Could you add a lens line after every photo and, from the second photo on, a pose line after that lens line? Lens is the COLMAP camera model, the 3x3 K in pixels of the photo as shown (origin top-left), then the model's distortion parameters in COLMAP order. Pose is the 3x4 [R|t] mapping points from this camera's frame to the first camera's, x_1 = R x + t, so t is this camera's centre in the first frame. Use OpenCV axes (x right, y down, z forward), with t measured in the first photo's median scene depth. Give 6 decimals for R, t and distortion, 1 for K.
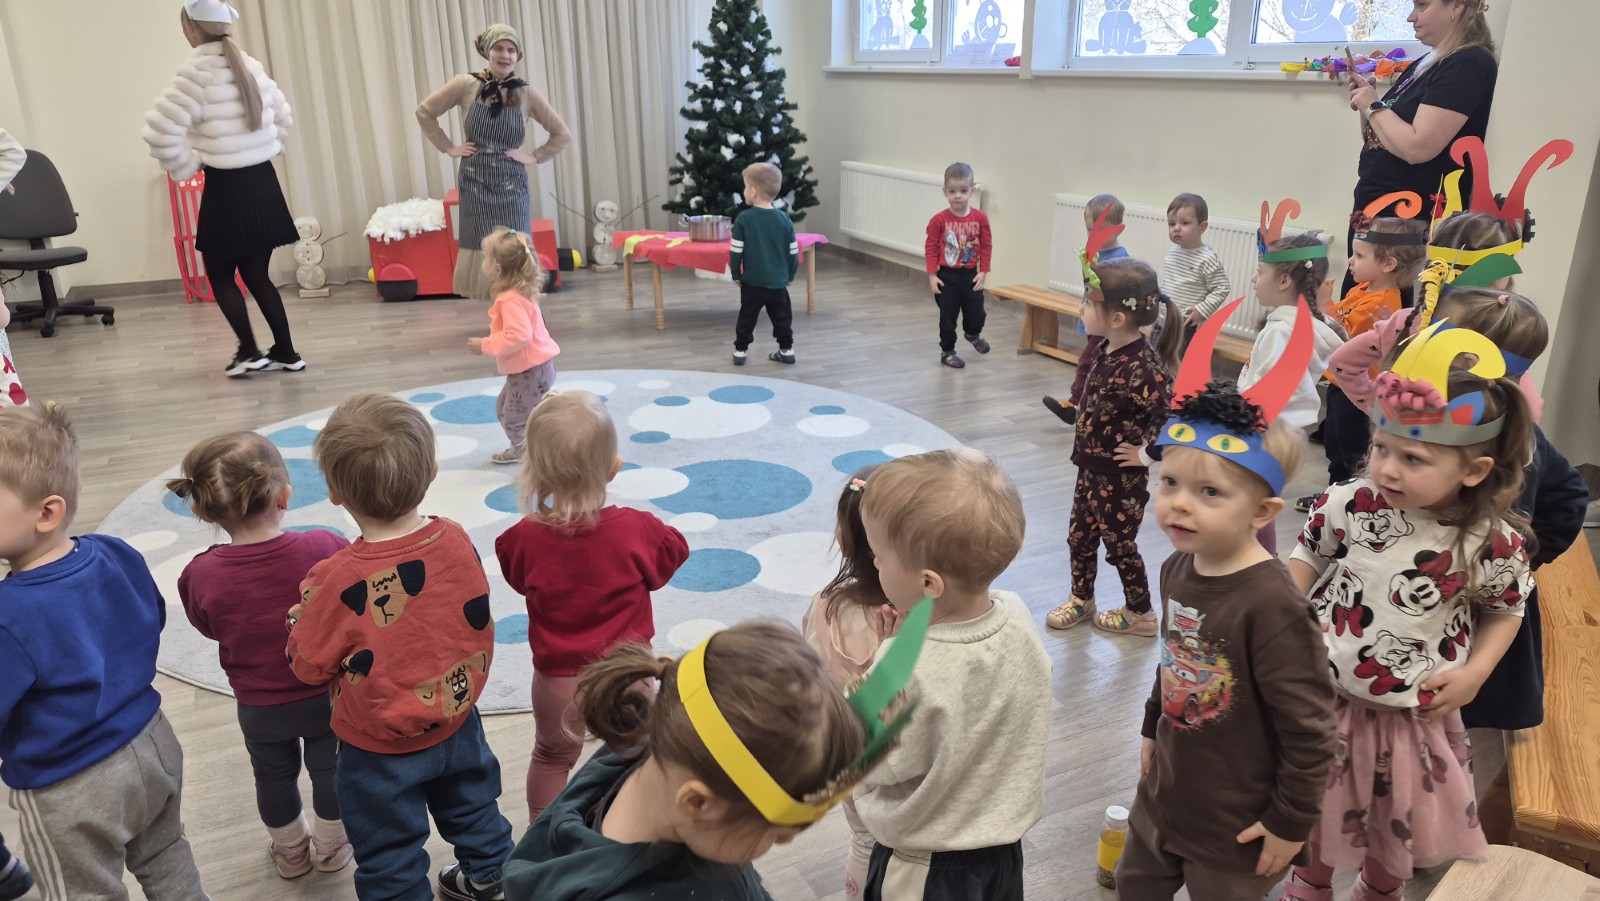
lens RADIAL K [[1123.0, 0, 821.8], [0, 1123.0, 457.7], [0, 0, 1]] dist [0.119134, -0.167883]
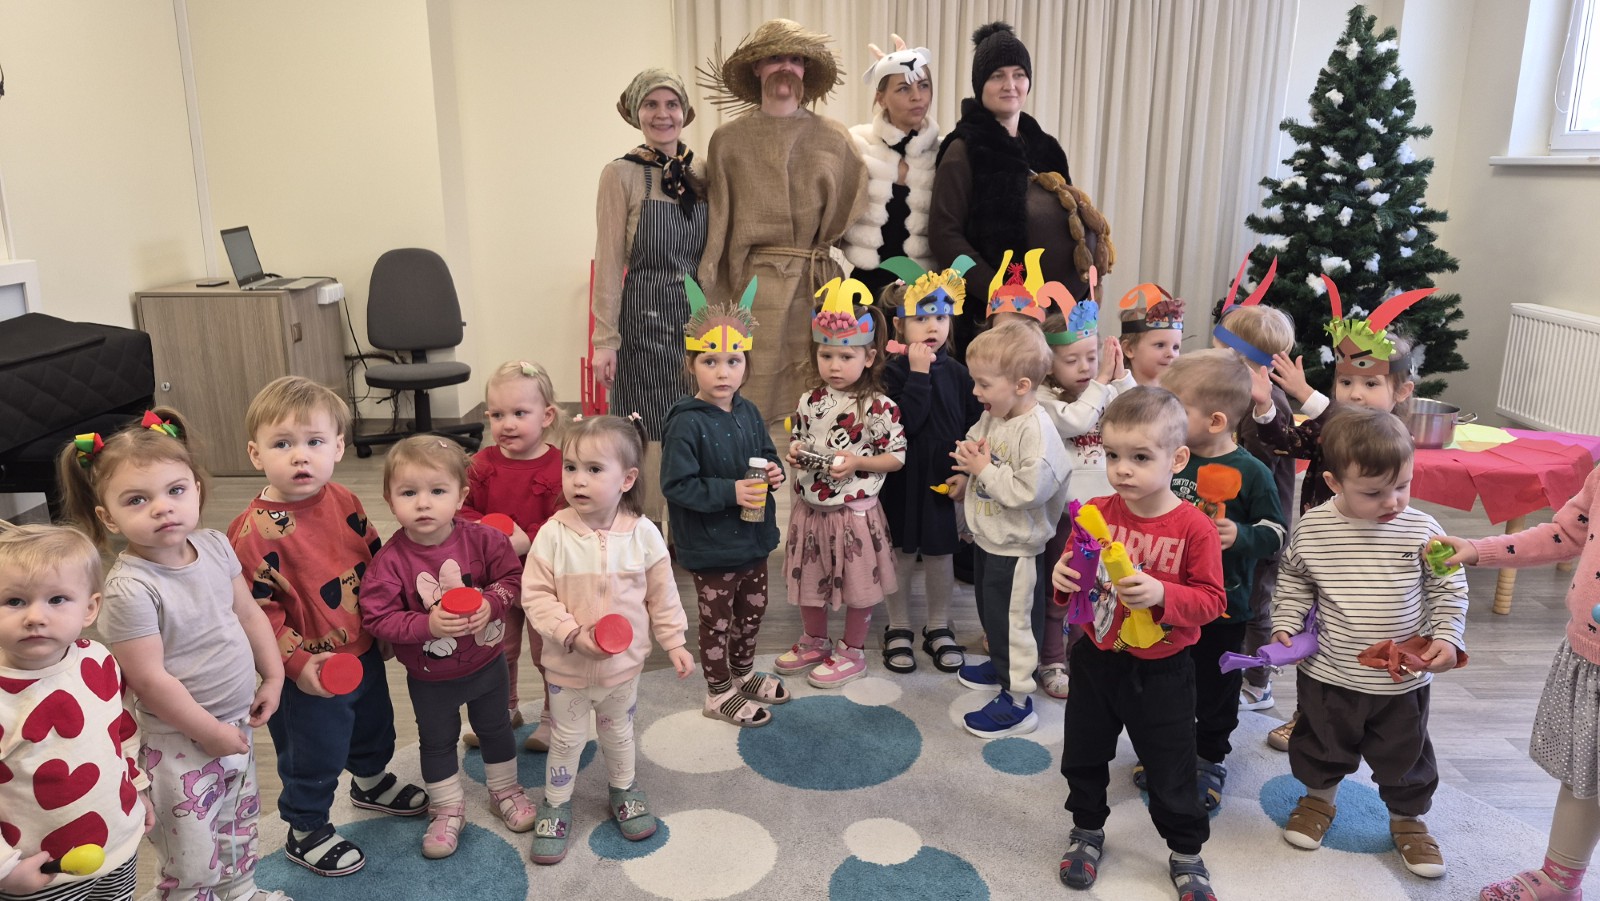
lens RADIAL K [[1141.7, 0, 799.8], [0, 1141.7, 421.0], [0, 0, 1]] dist [0.048405, -0.059912]
pose [[0.893300, 0.103990, -0.437266, -0.053079], [-0.152085, 0.985414, -0.076349, -0.099794], [0.422948, 0.134704, 0.896086, 0.307012]]
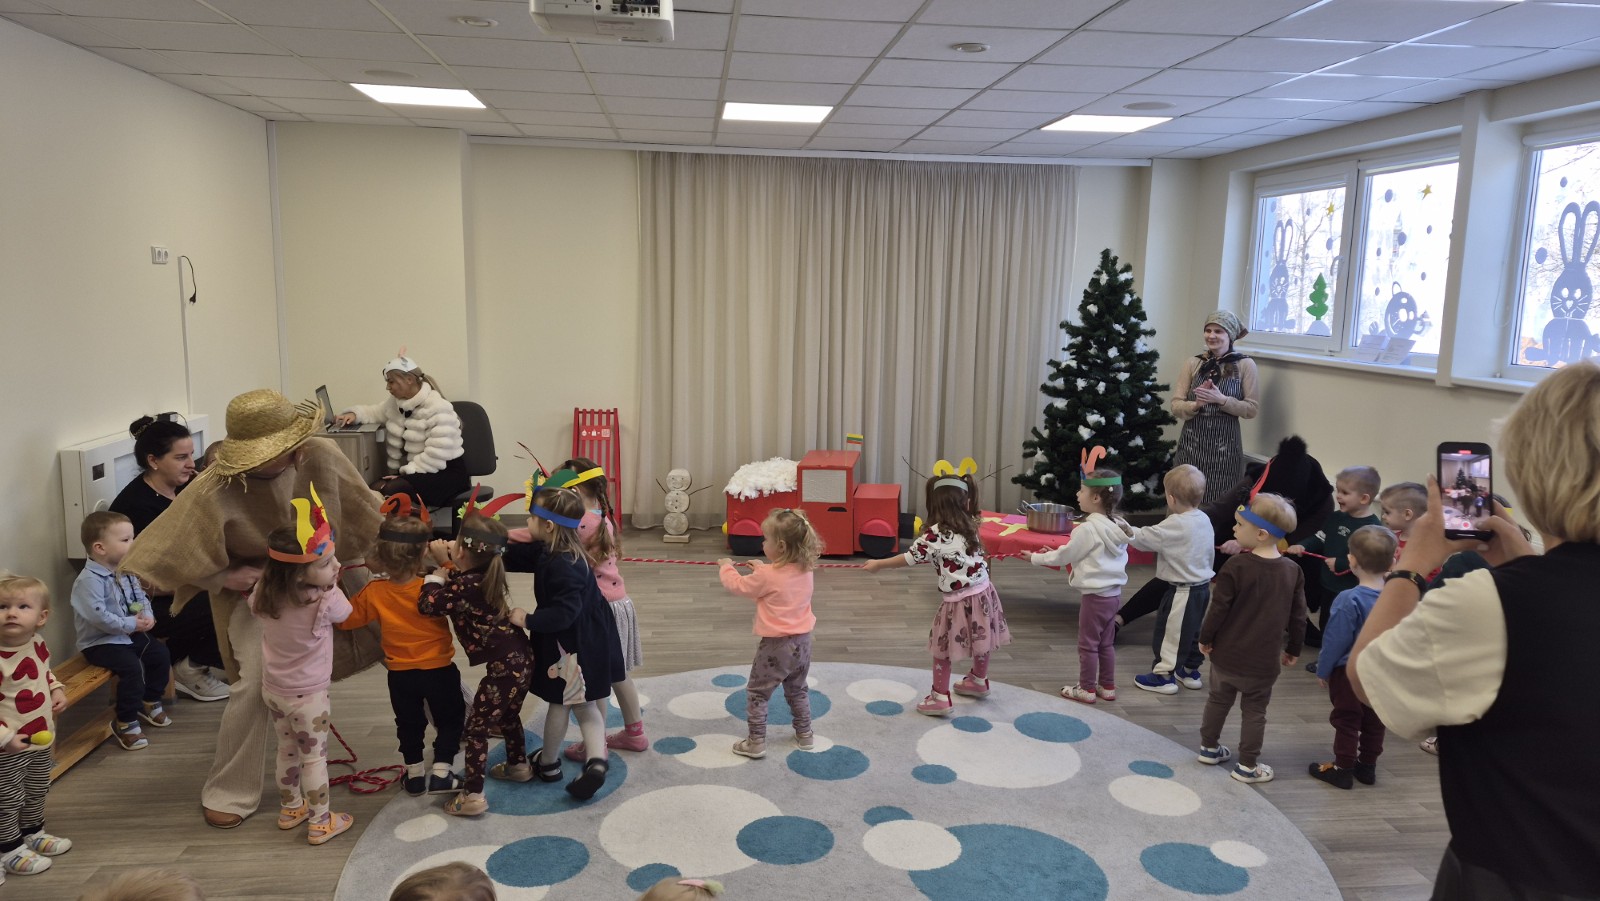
lens RADIAL K [[1119.9, 0, 807.4], [0, 1119.9, 448.3], [0, 0, 1]] dist [0.121343, -0.164879]
pose [[0.935725, 0.071835, -0.345338, 0.026747], [-0.138355, 0.975332, -0.172002, -0.061336], [0.324464, 0.208726, 0.922582, 0.052571]]
